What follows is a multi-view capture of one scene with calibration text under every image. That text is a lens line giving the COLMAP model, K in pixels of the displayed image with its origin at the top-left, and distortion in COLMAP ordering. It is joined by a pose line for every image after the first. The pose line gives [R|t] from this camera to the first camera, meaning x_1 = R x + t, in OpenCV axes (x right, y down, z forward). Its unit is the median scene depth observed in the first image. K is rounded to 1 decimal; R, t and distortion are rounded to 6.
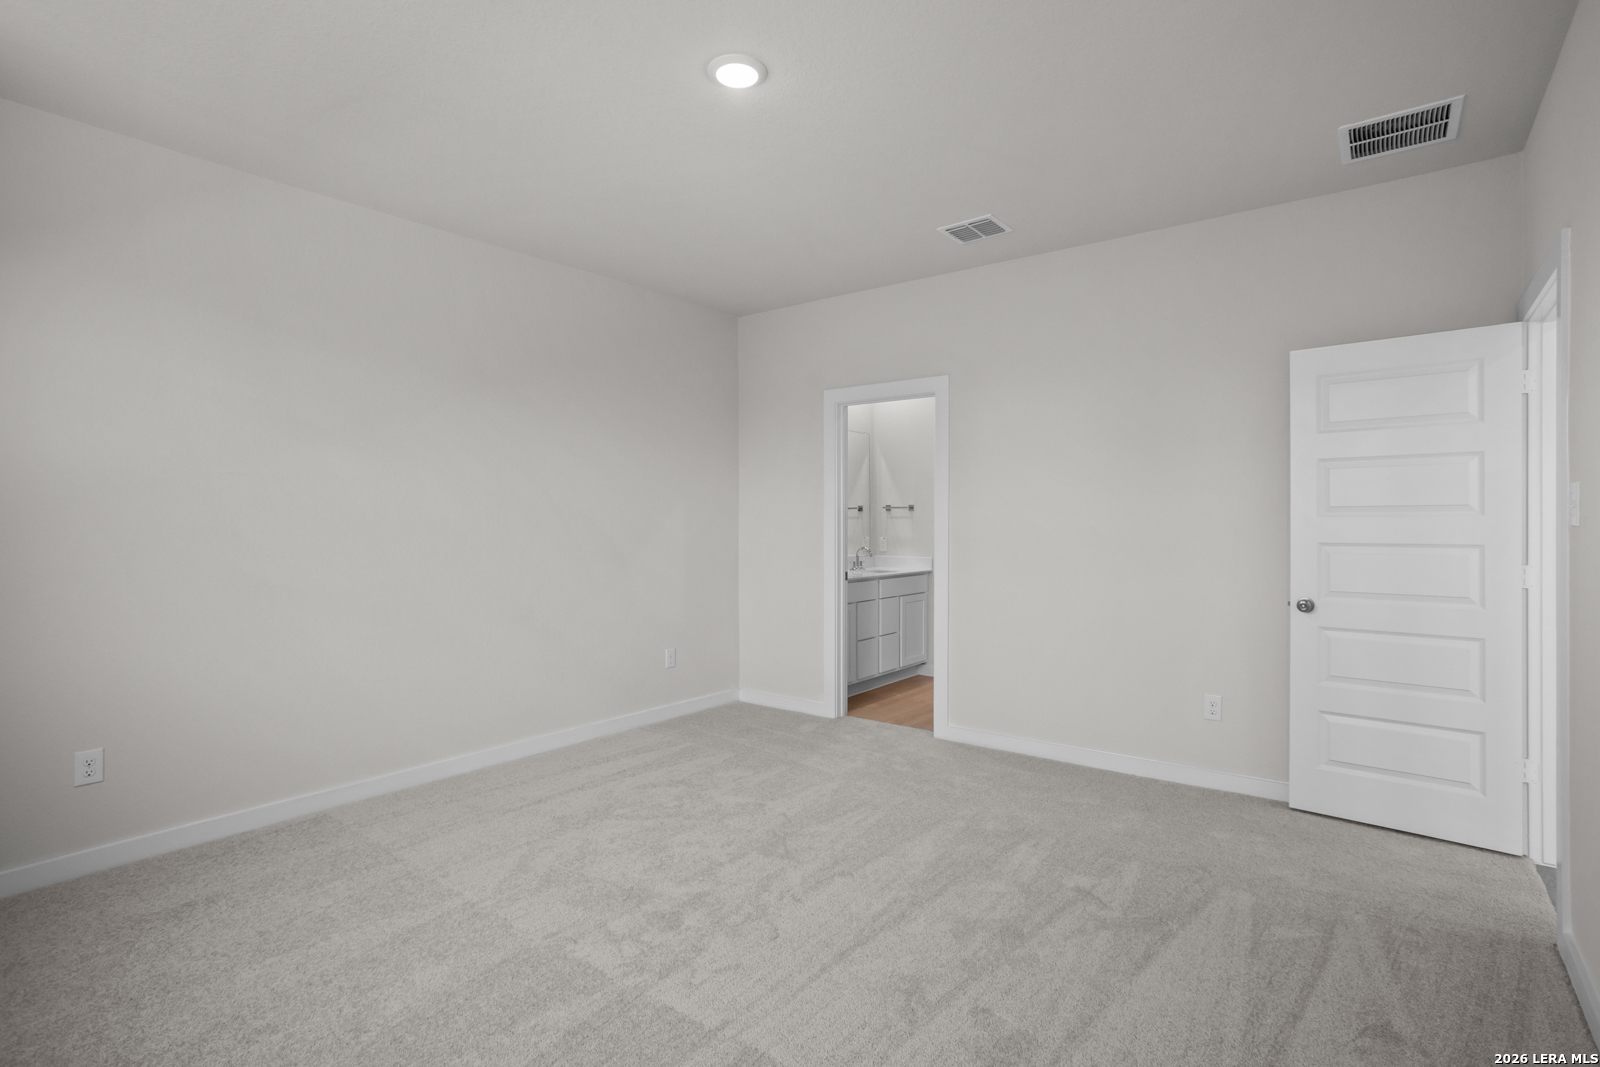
lens RADIAL K [[777.5, 0, 811.7], [0, 777.5, 524.0], [0, 0, 1]] dist [-0.042831, 0.018248]
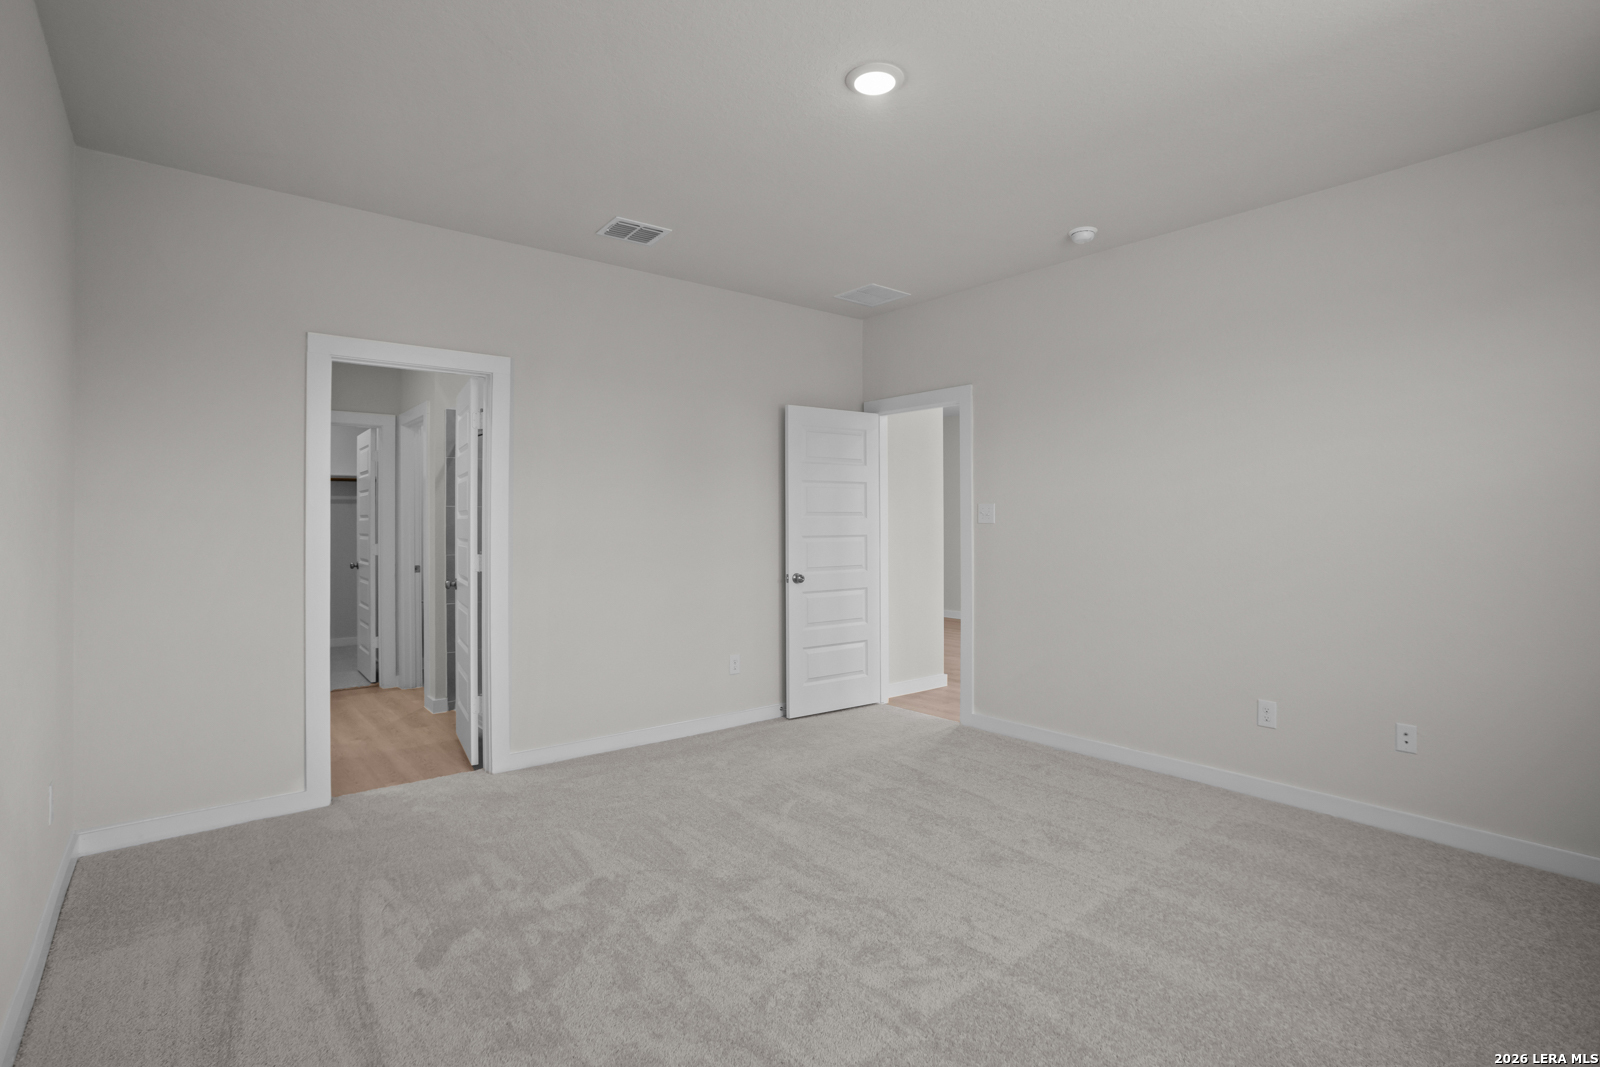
lens RADIAL K [[777.5, 0, 806.9], [0, 777.5, 524.2], [0, 0, 1]] dist [-0.042831, 0.018248]
pose [[0.226682, -0.007527, 0.973940, -0.828565], [0.003005, 0.999971, 0.007029, -0.009933], [-0.973964, 0.001334, 0.226698, 0.643823]]
